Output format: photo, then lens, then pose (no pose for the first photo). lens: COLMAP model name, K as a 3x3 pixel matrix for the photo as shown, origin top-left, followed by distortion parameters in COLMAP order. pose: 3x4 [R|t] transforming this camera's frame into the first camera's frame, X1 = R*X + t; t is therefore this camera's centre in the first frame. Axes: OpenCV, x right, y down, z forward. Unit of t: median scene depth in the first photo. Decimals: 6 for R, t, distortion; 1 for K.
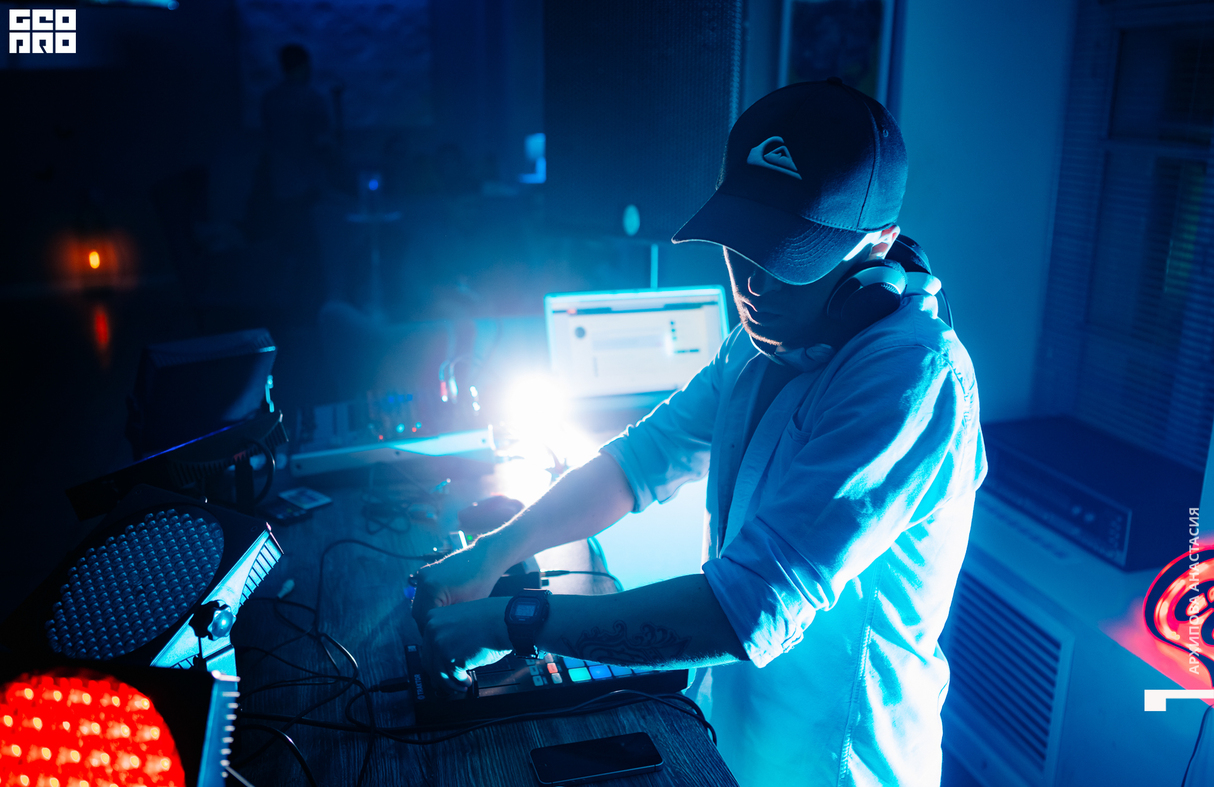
lens RADIAL K [[1076.9, 0, 607.0], [0, 1076.9, 393.5], [0, 0, 1]] dist [0.051270, -0.004999]
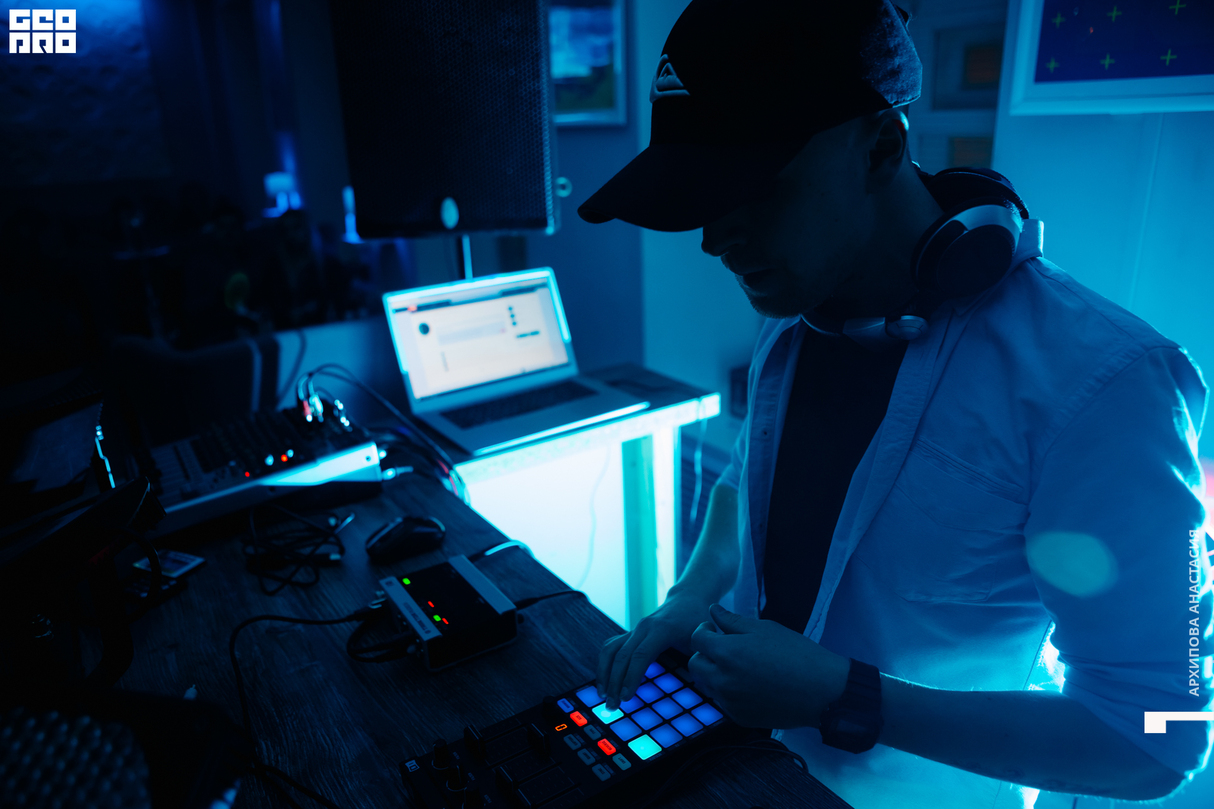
lens RADIAL K [[839.2, 0, 607.0], [0, 839.2, 404.5], [0, 0, 1]] dist [-0.002119, 0.005551]
pose [[0.948143, -0.151377, 0.279482, -0.091392], [0.139514, 0.988278, 0.061985, -0.012651], [-0.285589, -0.019779, 0.958148, 0.217463]]
